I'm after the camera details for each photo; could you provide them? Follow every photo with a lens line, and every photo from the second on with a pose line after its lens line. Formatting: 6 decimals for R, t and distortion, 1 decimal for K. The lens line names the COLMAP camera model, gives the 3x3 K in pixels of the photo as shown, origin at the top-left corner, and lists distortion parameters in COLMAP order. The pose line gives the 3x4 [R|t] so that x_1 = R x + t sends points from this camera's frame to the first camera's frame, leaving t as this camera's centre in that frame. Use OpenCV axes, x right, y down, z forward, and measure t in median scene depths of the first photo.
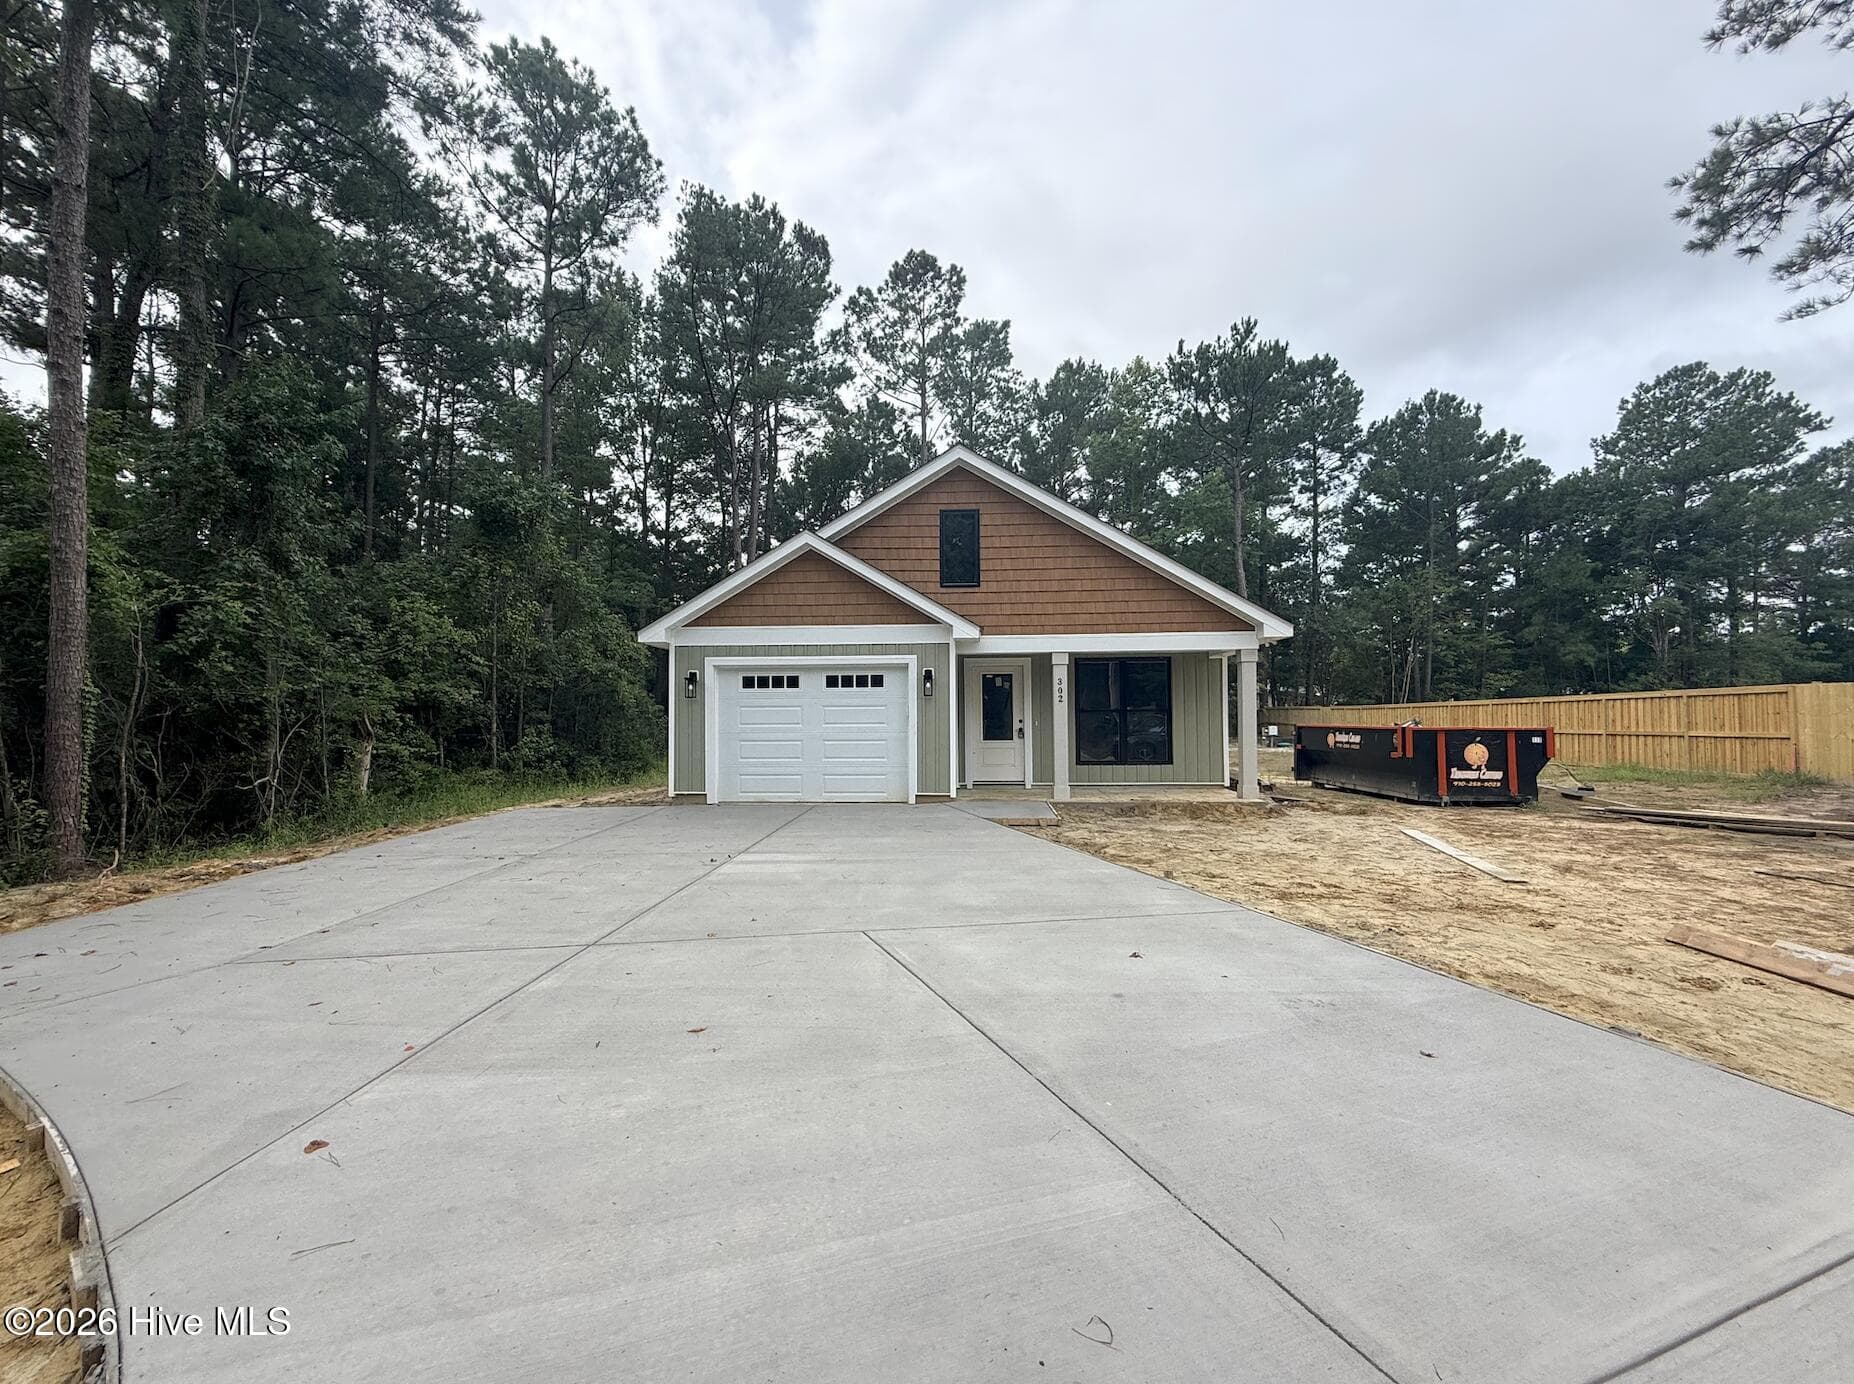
lens RADIAL K [[748.3, 0, 914.7], [0, 748.3, 691.8], [0, 0, 1]] dist [-0.000588, 0.000188]
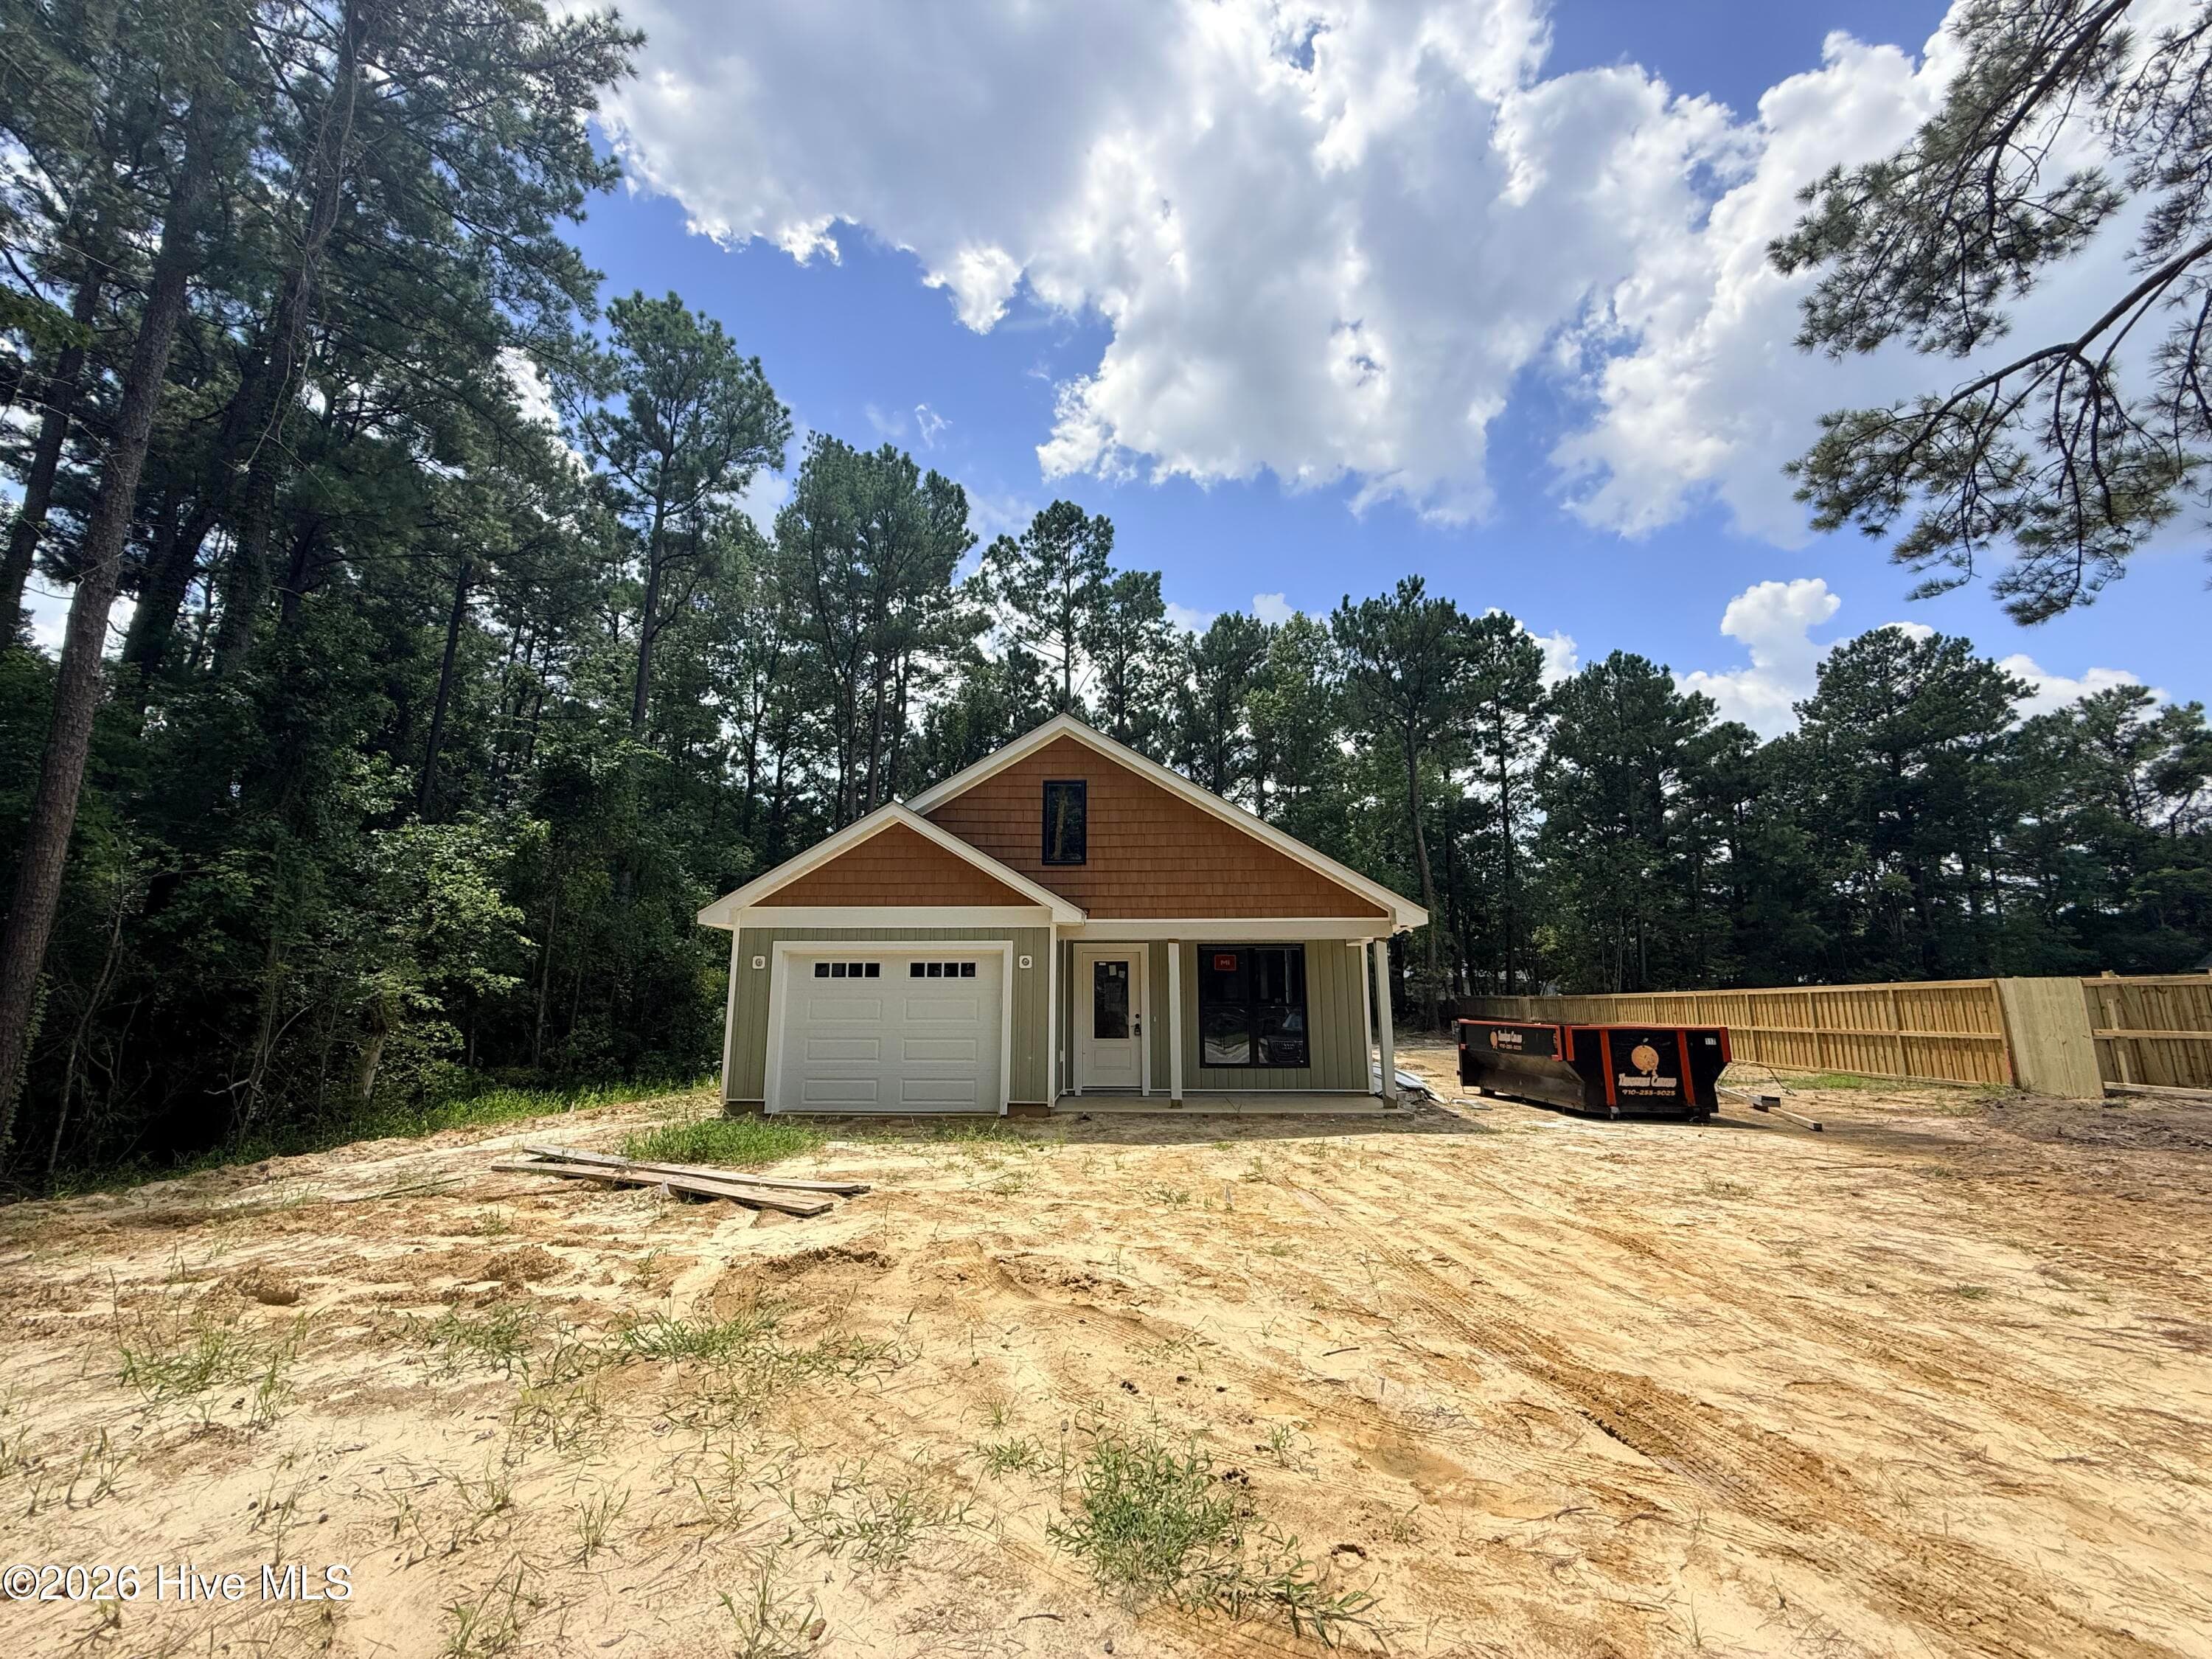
lens RADIAL K [[866.2, 0, 1095.2], [0, 866.2, 837.4], [0, 0, 1]] dist [-0.003031, 0.000820]
pose [[0.999619, 0.010822, 0.025397, 0.022468], [-0.006775, 0.987999, -0.154313, -0.003860], [-0.026762, 0.154082, 0.987696, -0.011201]]
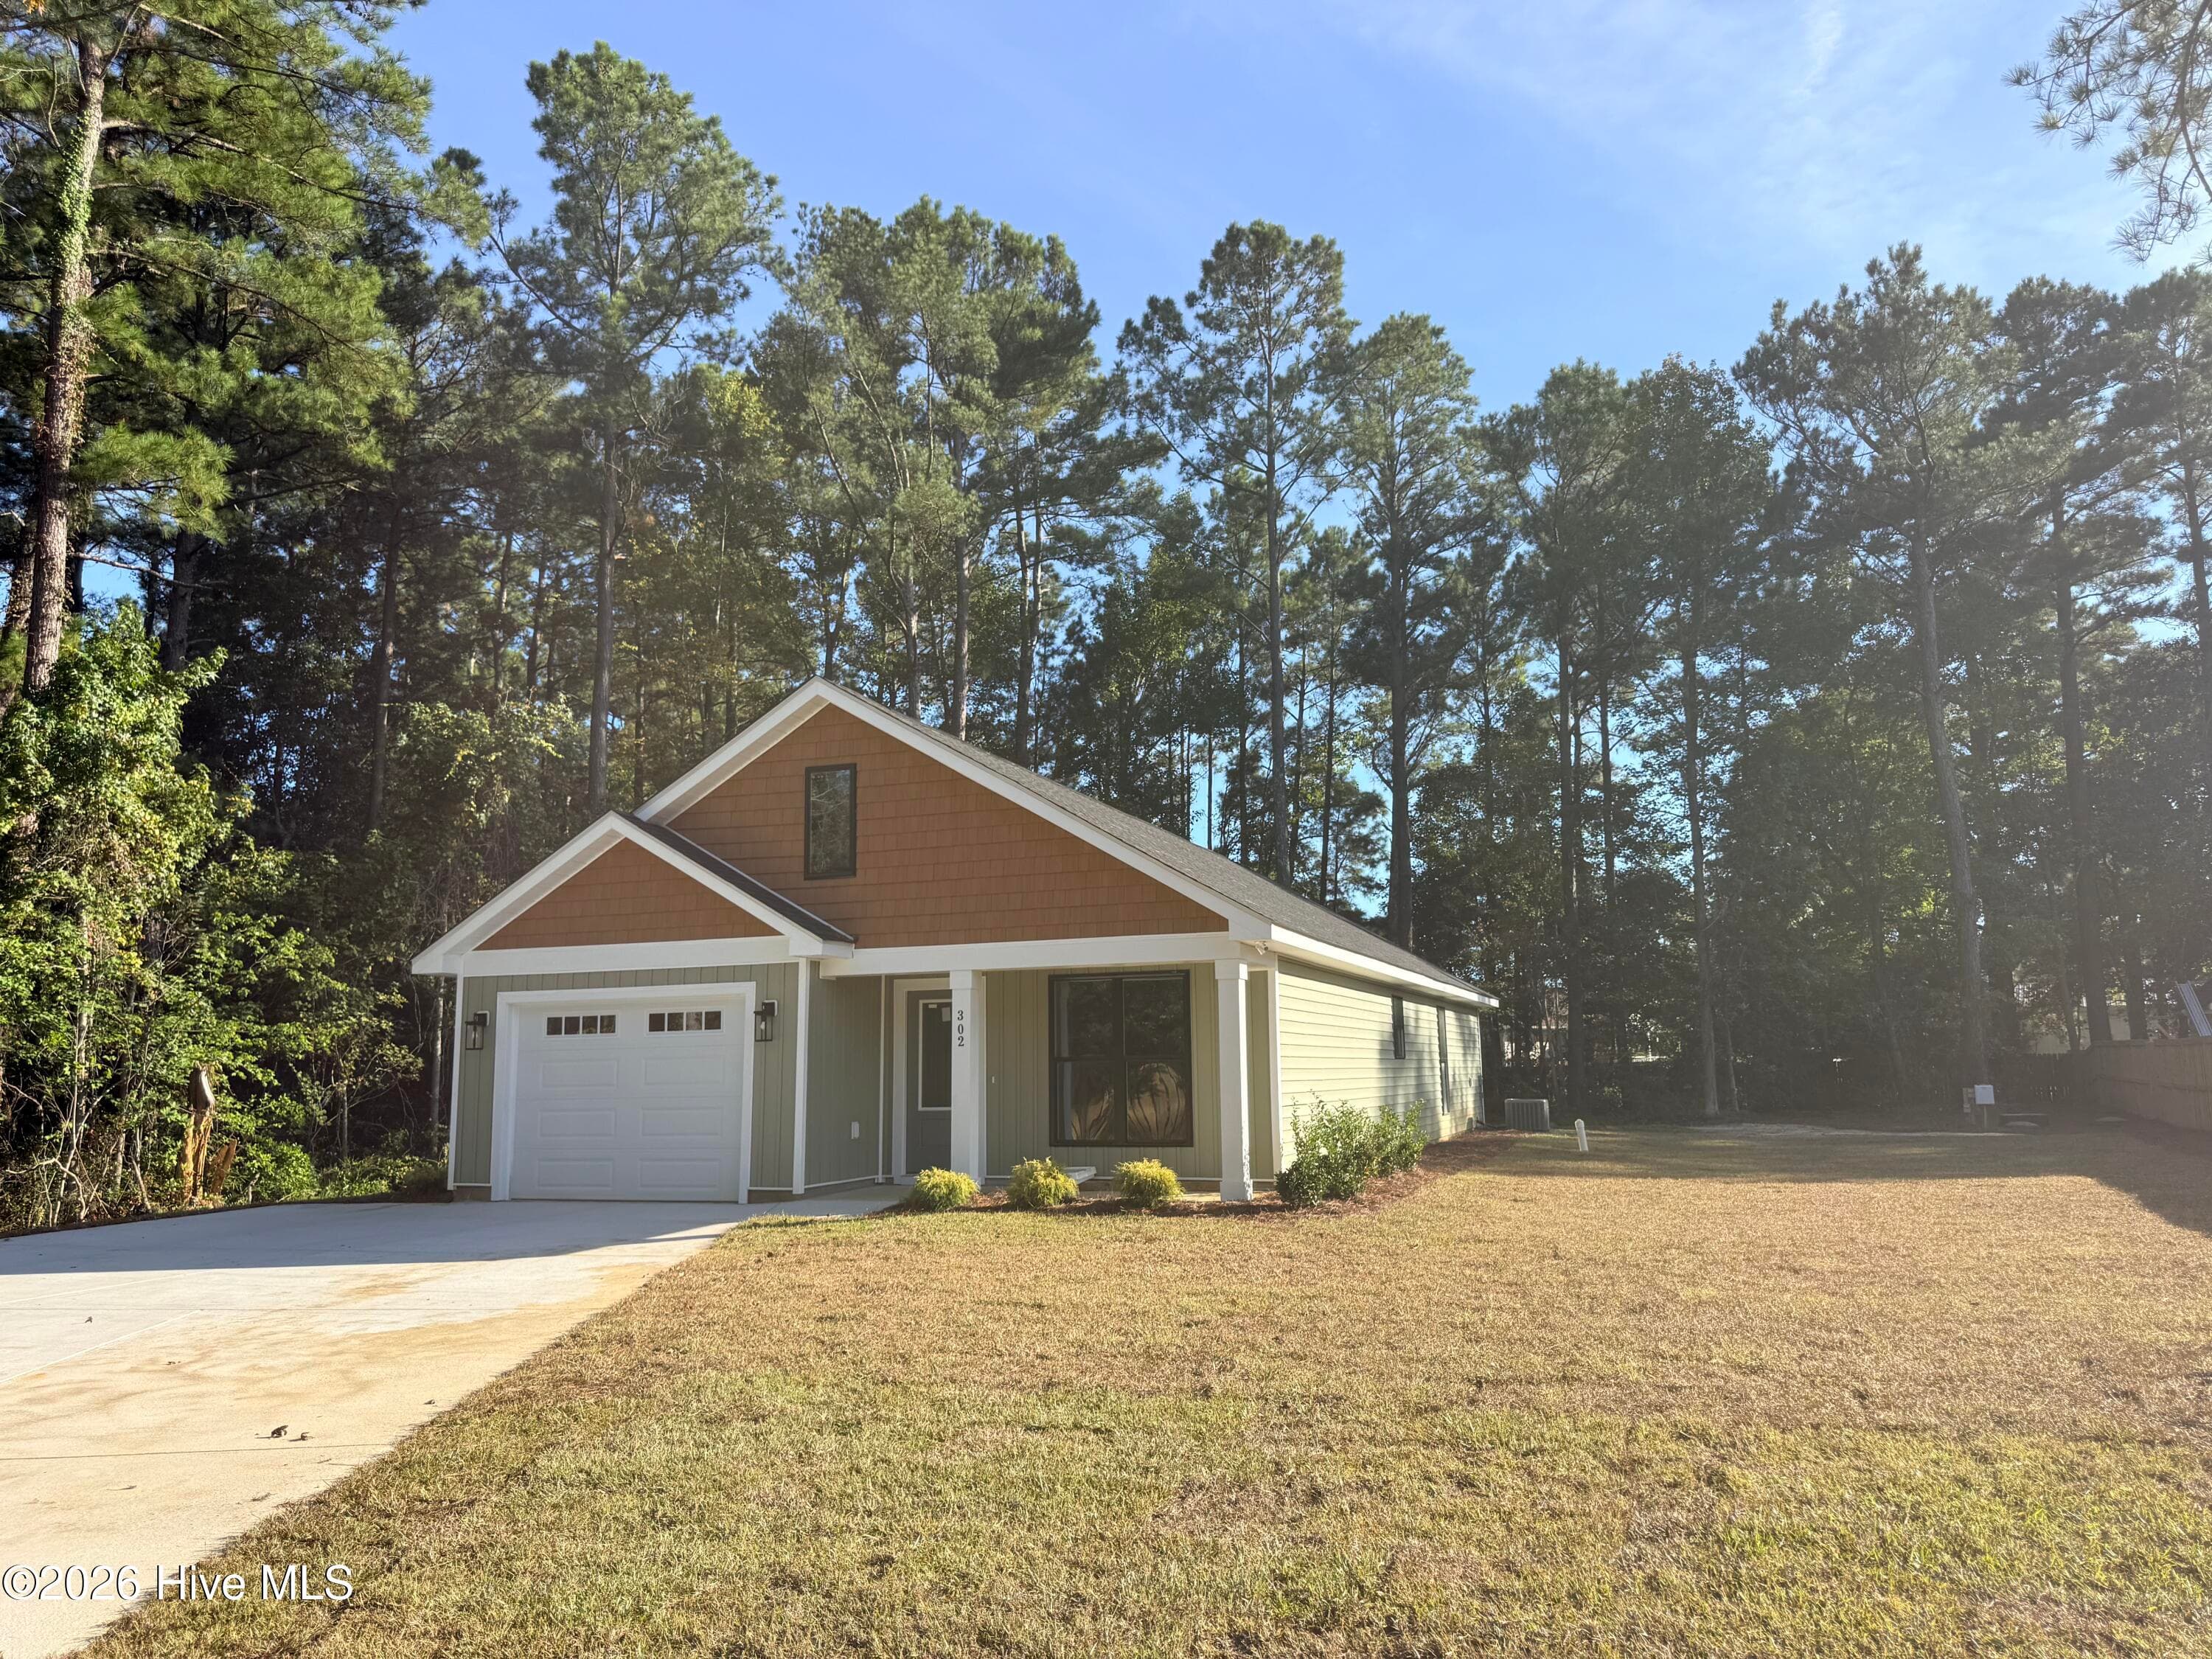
lens RADIAL K [[1555.2, 0, 1132.1], [0, 1555.2, 824.6], [0, 0, 1]] dist [0.042721, -0.053982]
pose [[0.958656, -0.052668, -0.279651, 0.228823], [0.018466, 0.992166, -0.123555, -0.002818], [0.283968, 0.113282, 0.952118, -0.085803]]
